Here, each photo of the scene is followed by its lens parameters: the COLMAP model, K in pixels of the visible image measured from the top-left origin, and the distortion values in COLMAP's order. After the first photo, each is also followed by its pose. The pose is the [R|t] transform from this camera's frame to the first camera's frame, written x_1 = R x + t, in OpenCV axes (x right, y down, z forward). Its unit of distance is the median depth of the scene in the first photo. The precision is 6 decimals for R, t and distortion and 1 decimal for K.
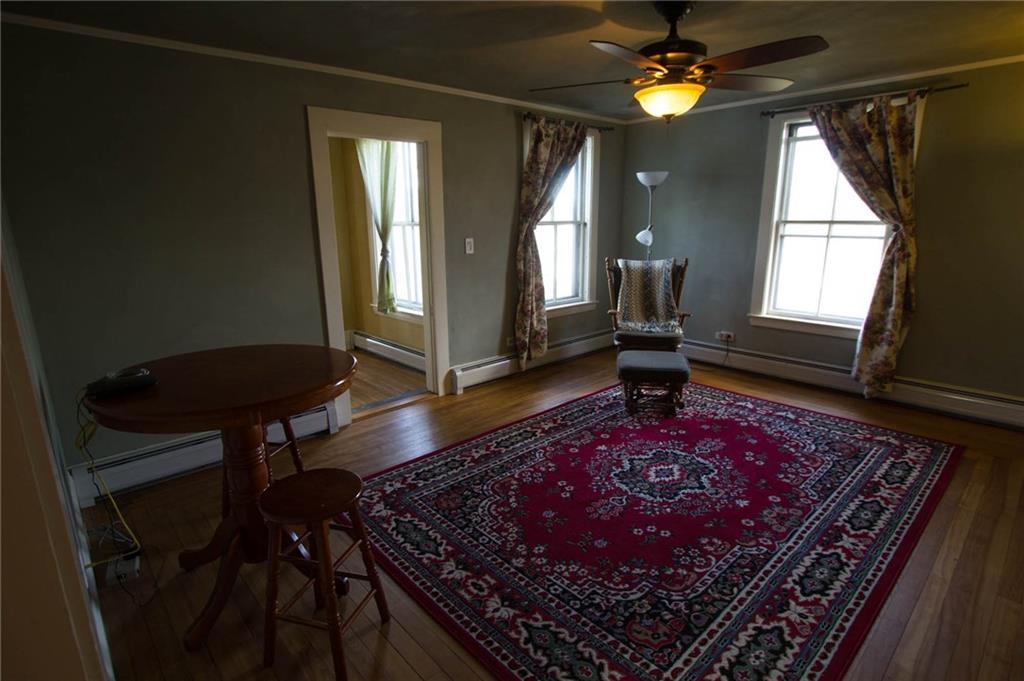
lens RADIAL K [[527.7, 0, 511.0], [0, 527.7, 345.4], [0, 0, 1]] dist [-0.011952, 0.000996]
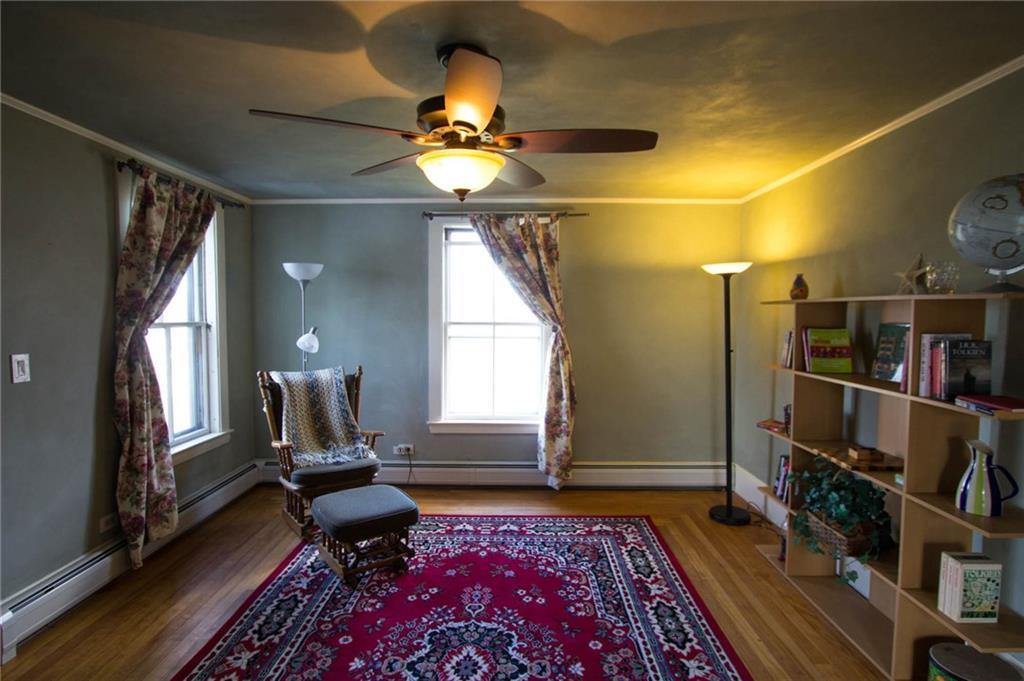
lens RADIAL K [[527.7, 0, 511.0], [0, 527.7, 345.4], [0, 0, 1]] dist [-0.011952, 0.000996]
pose [[0.684637, -0.029897, 0.728271, -0.124458], [0.163039, 0.980123, -0.113034, -0.069055], [-0.710416, 0.196124, 0.675903, 0.278318]]
